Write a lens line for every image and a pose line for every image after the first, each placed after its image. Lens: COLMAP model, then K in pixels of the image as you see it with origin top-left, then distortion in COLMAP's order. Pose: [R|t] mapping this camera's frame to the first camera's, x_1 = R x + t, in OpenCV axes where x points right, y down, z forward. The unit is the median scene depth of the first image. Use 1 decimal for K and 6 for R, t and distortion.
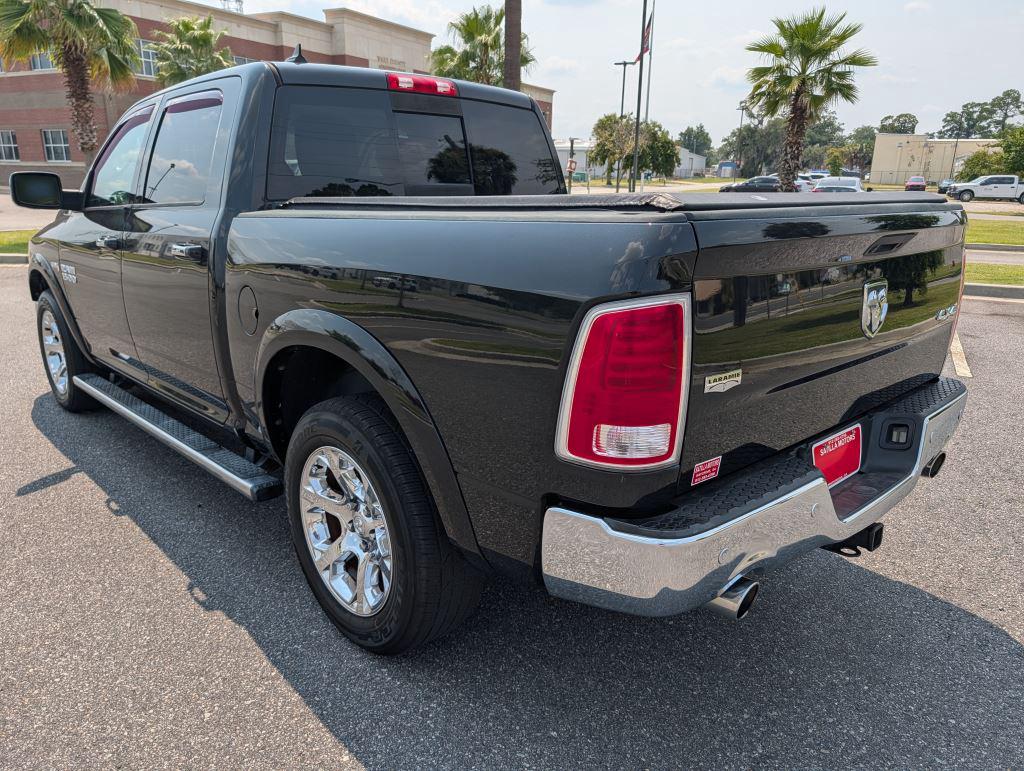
lens RADIAL K [[746.0, 0, 510.5], [0, 746.0, 406.7], [0, 0, 1]] dist [0.005574, -0.001414]
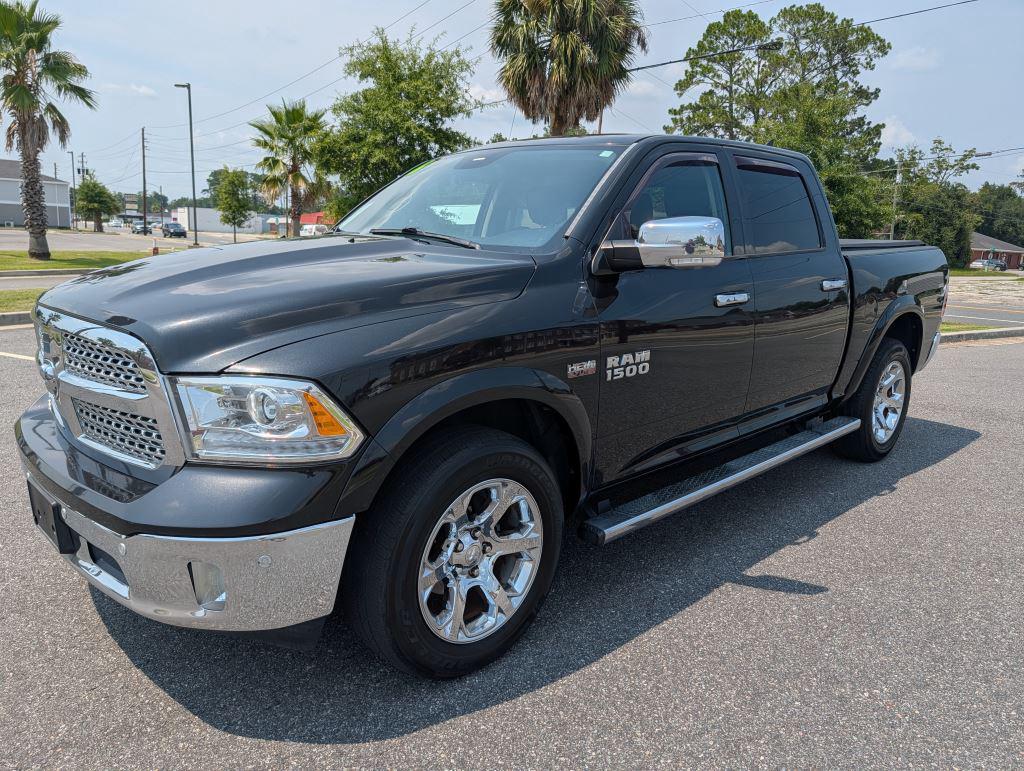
lens RADIAL K [[767.5, 0, 512.0], [0, 767.5, 385.5], [0, 0, 1]] dist [-0.000727, 0.008074]
pose [[-0.041950, -0.204823, 0.977900, -0.279832], [0.259306, 0.942991, 0.208635, -0.073505], [-0.964884, 0.262328, 0.013554, 0.243731]]
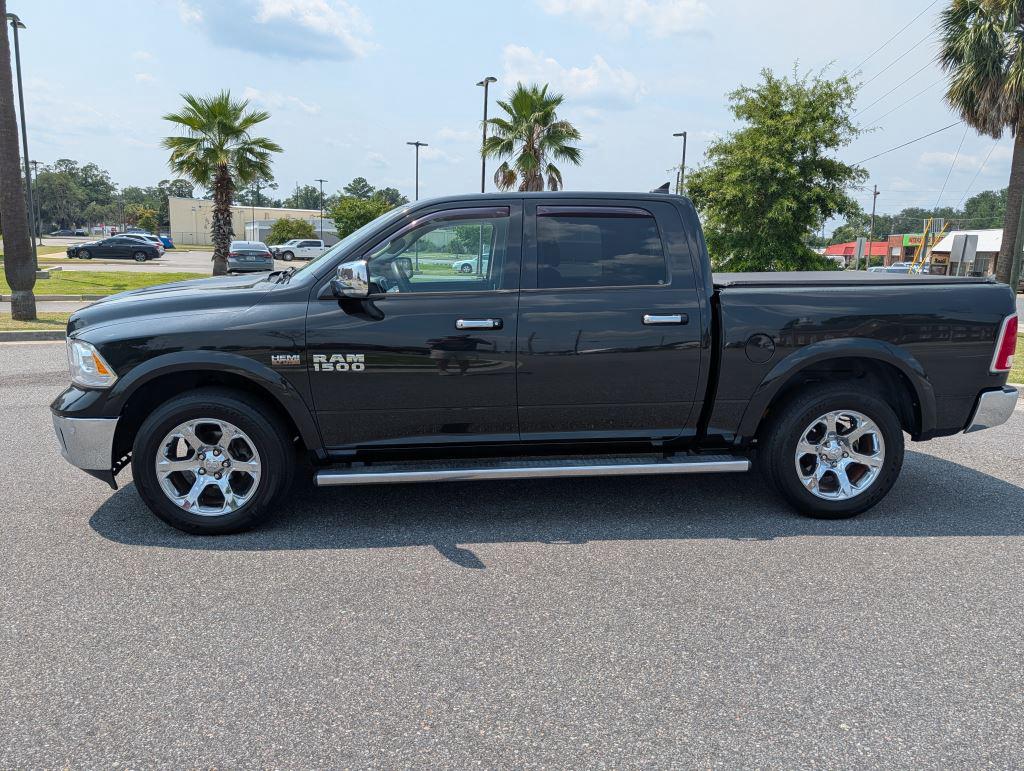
lens RADIAL K [[767.5, 0, 512.0], [0, 767.5, 385.5], [0, 0, 1]] dist [-0.000727, 0.008074]
pose [[0.602230, -0.135092, 0.786809, -0.273619], [0.216189, 0.976349, 0.002162, -0.023095], [-0.768492, 0.168798, 0.617192, 0.051458]]
